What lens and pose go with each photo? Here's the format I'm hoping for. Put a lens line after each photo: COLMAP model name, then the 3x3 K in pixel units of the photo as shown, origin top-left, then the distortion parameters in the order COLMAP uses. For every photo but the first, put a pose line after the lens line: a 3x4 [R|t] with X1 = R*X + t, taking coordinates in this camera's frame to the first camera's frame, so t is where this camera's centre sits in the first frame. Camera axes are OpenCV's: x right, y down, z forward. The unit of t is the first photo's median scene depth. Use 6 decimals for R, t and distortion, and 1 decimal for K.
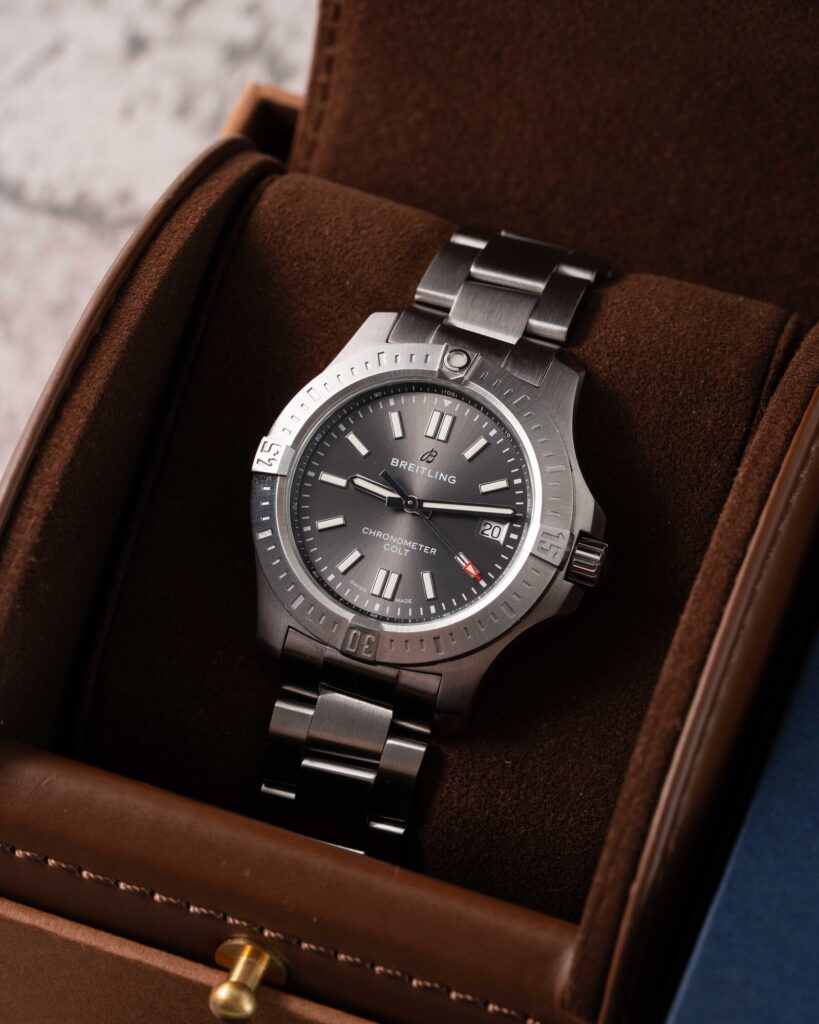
lens RADIAL K [[4554.7, 0, 409.5], [0, 4554.7, 512.0], [0, 0, 1]] dist [-0.028830, -0.292987]
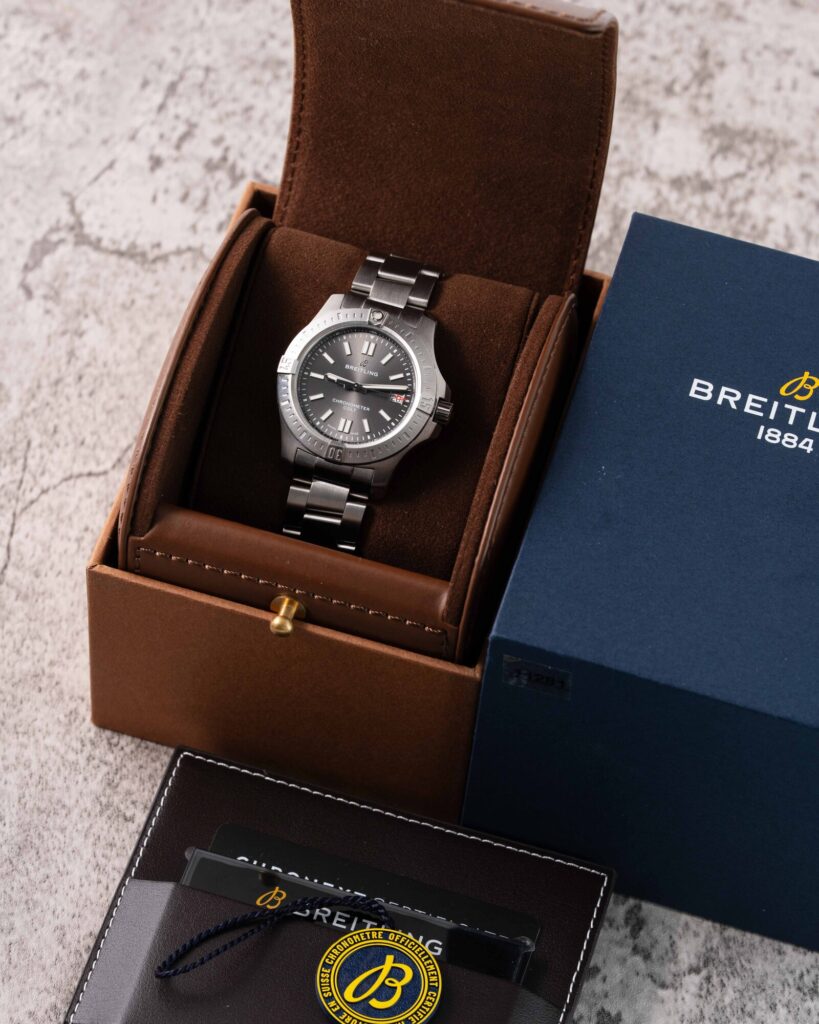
lens RADIAL K [[4554.7, 0, 409.5], [0, 4554.7, 512.0], [0, 0, 1]] dist [-0.028830, -0.292987]
pose [[0.995580, -0.022035, 0.091297, -0.163228], [0.023854, 0.999537, -0.018871, 0.093360], [-0.090839, 0.020966, 0.995645, -1.033037]]
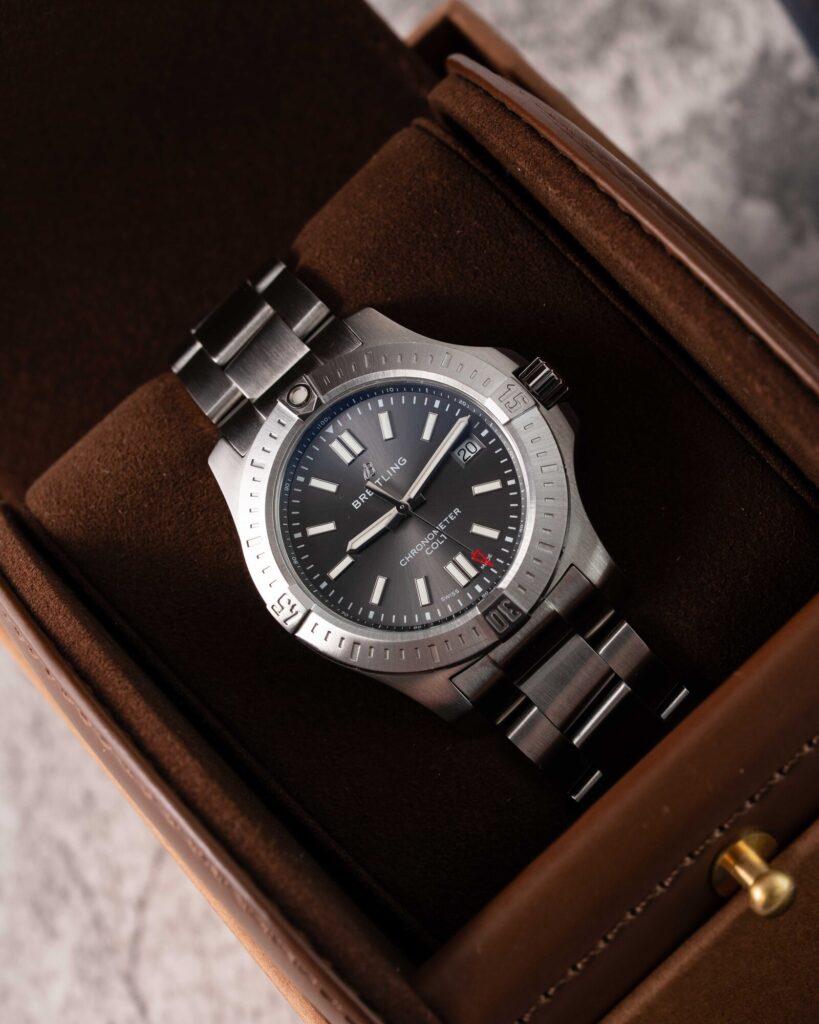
lens RADIAL K [[4554.7, 0, 409.5], [0, 4554.7, 512.0], [0, 0, 1]] dist [-0.028830, -0.292987]
pose [[0.490588, -0.844132, 0.216250, -0.210474], [0.867061, 0.497591, -0.024681, 0.023822], [-0.086770, 0.199610, 0.976026, 0.045298]]
